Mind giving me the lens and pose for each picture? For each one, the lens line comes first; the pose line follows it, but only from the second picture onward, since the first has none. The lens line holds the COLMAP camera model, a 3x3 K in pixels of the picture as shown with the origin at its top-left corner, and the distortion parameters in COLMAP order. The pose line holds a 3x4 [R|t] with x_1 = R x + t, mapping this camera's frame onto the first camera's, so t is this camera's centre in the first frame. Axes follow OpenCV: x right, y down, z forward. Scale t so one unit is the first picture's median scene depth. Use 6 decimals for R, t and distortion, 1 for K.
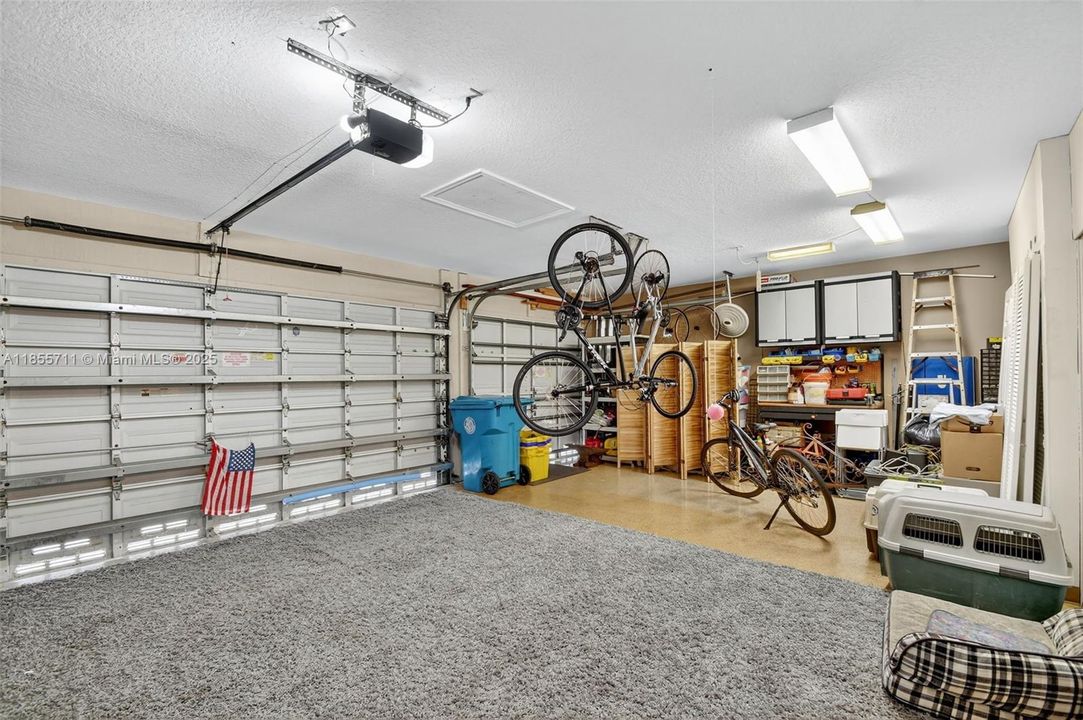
lens RADIAL K [[472.9, 0, 546.4], [0, 472.9, 371.8], [0, 0, 1]] dist [0.008925, -0.014590]
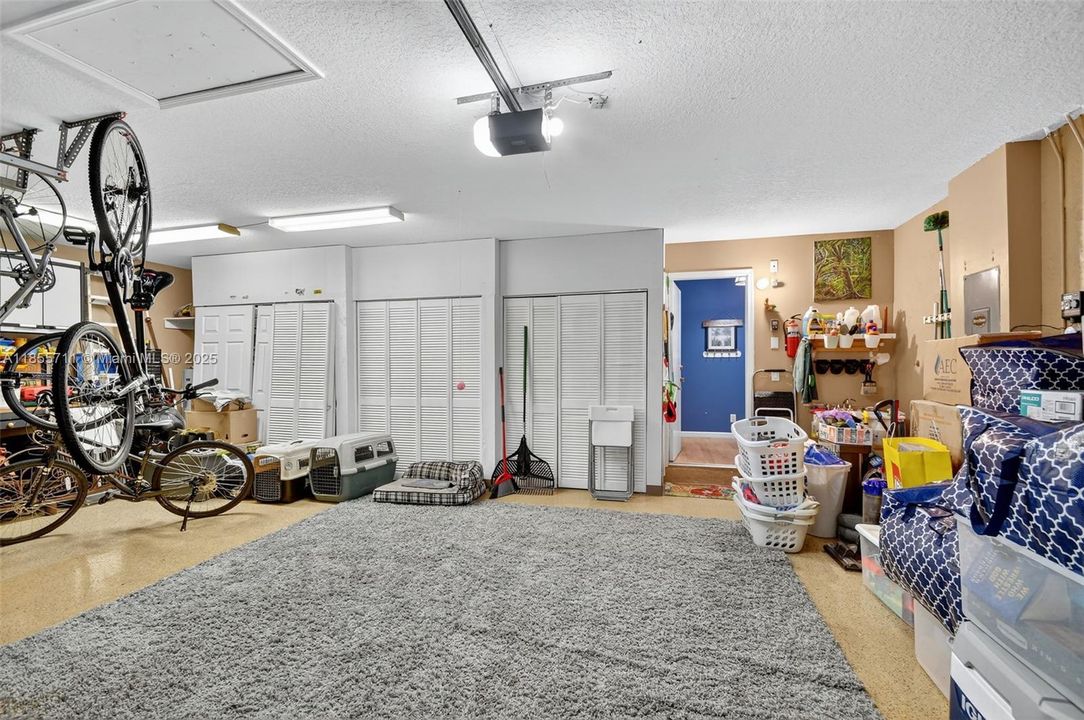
lens RADIAL K [[473.4, 0, 546.9], [0, 473.4, 371.8], [0, 0, 1]] dist [0.008925, -0.014590]
pose [[-0.455247, 0.004139, 0.890355, -0.858163], [0.005967, 0.999981, -0.001597, 0.025019], [-0.890345, 0.004586, -0.455263, 0.943546]]
